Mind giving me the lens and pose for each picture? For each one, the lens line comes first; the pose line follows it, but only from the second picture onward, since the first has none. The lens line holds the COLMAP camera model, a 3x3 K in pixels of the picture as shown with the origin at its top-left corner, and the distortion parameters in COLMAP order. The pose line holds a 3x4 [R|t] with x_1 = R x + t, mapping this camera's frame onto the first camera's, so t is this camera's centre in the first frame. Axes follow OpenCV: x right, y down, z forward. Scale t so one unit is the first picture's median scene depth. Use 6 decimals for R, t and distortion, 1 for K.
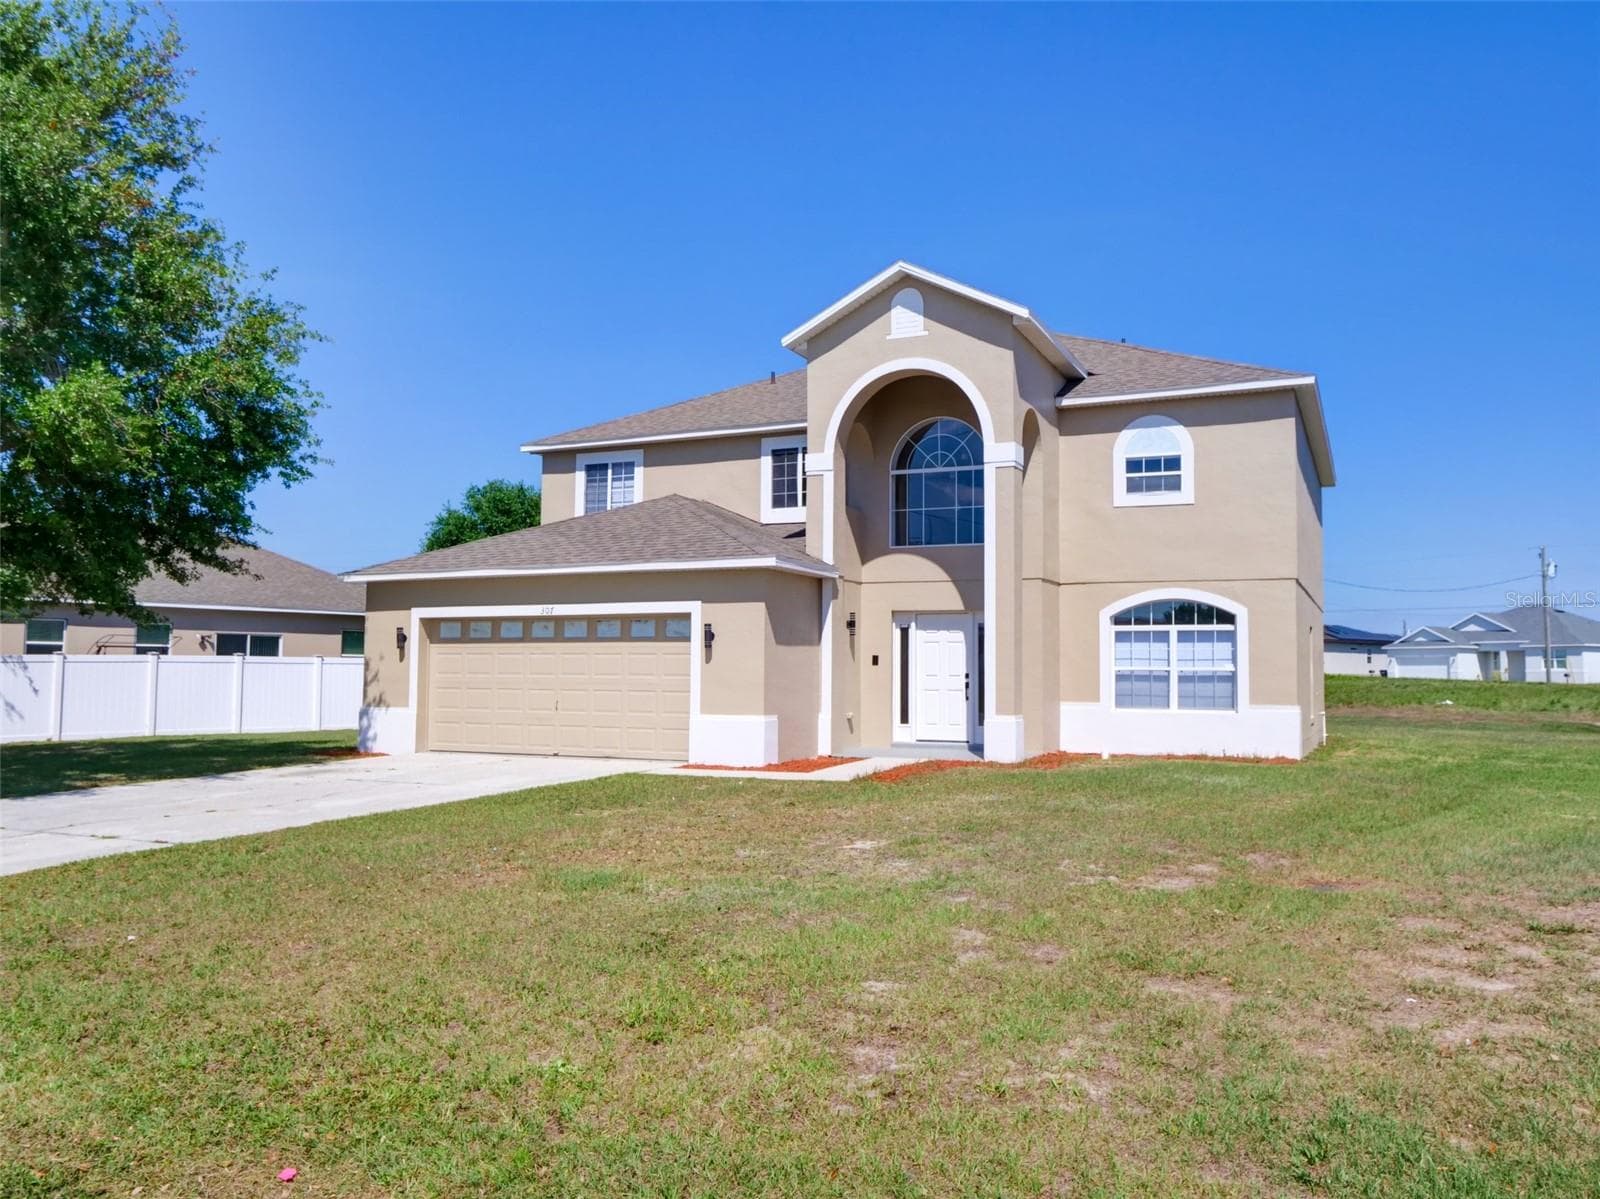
lens RADIAL K [[1237.8, 0, 800.0], [0, 1237.8, 599.5], [0, 0, 1]] dist [-0.062988, 0.000113]
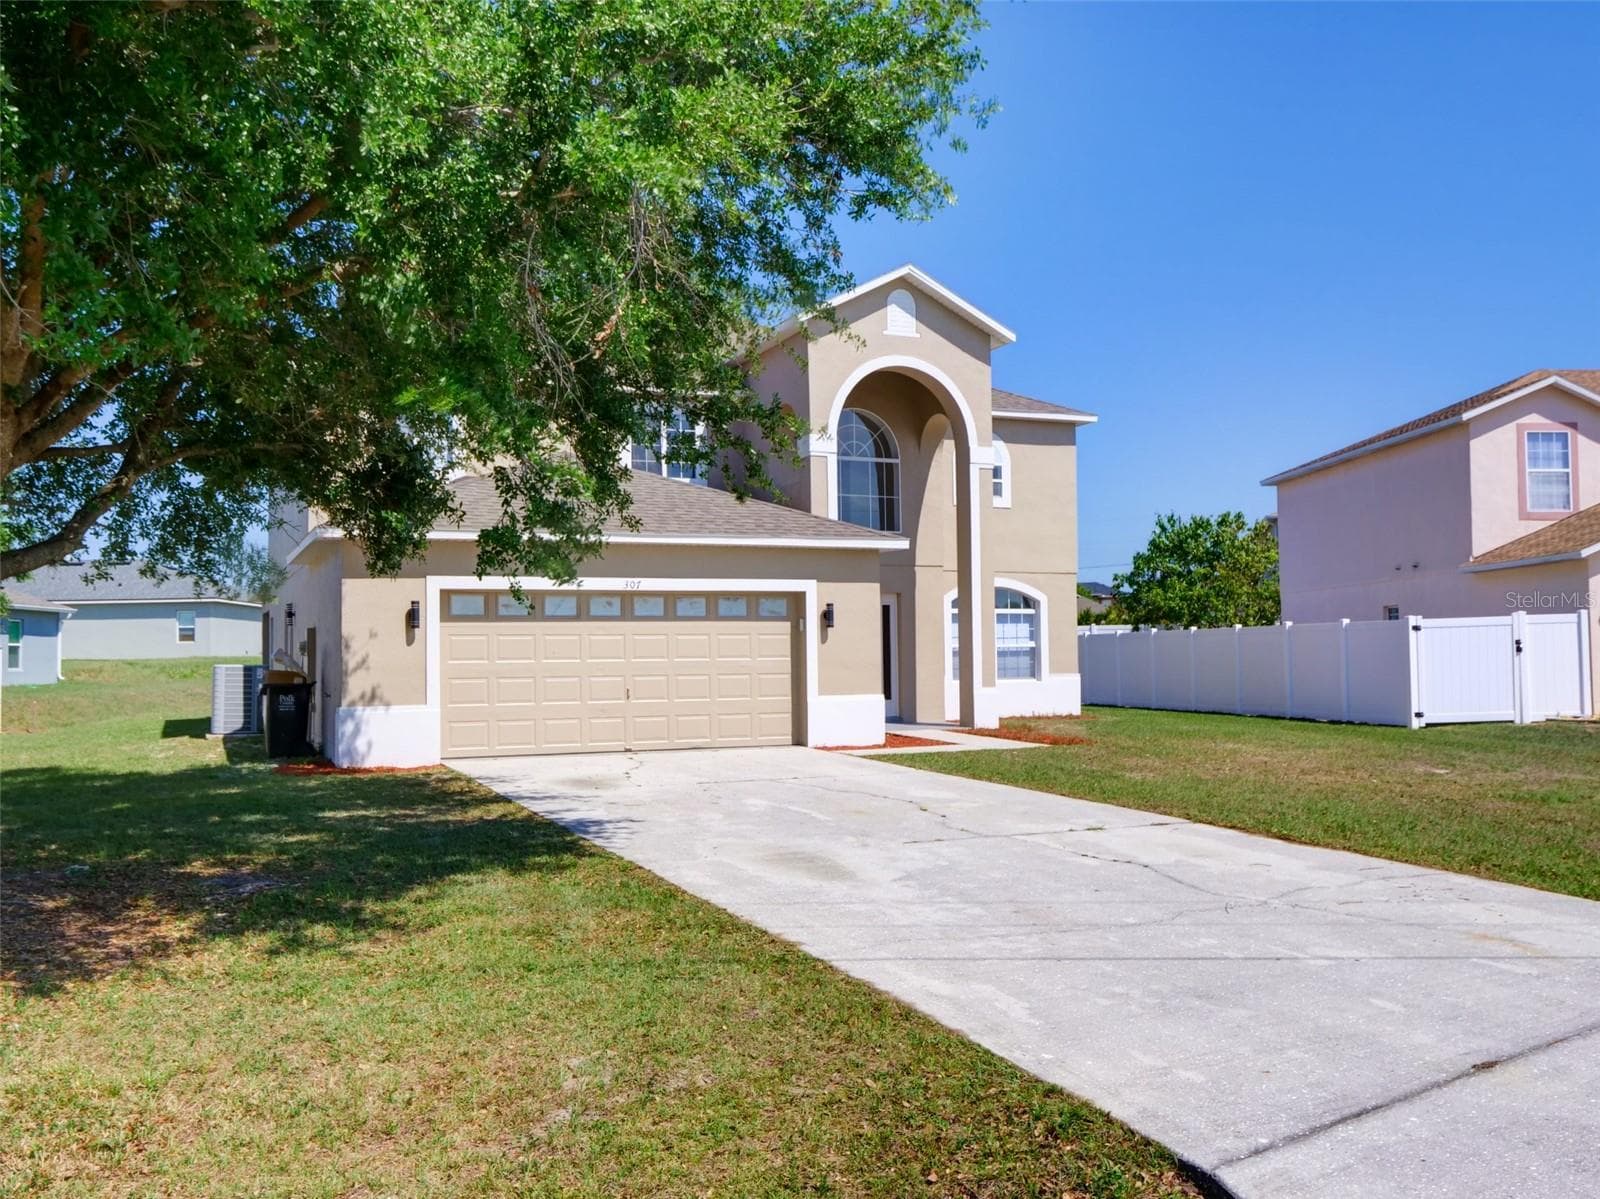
lens RADIAL K [[1237.8, 0, 800.0], [0, 1237.8, 599.5], [0, 0, 1]] dist [-0.062988, 0.000113]
pose [[0.717052, 0.016609, 0.696822, -0.703539], [-0.030957, 0.999488, 0.008032, 0.008529], [-0.696332, -0.027331, 0.717199, 0.288784]]
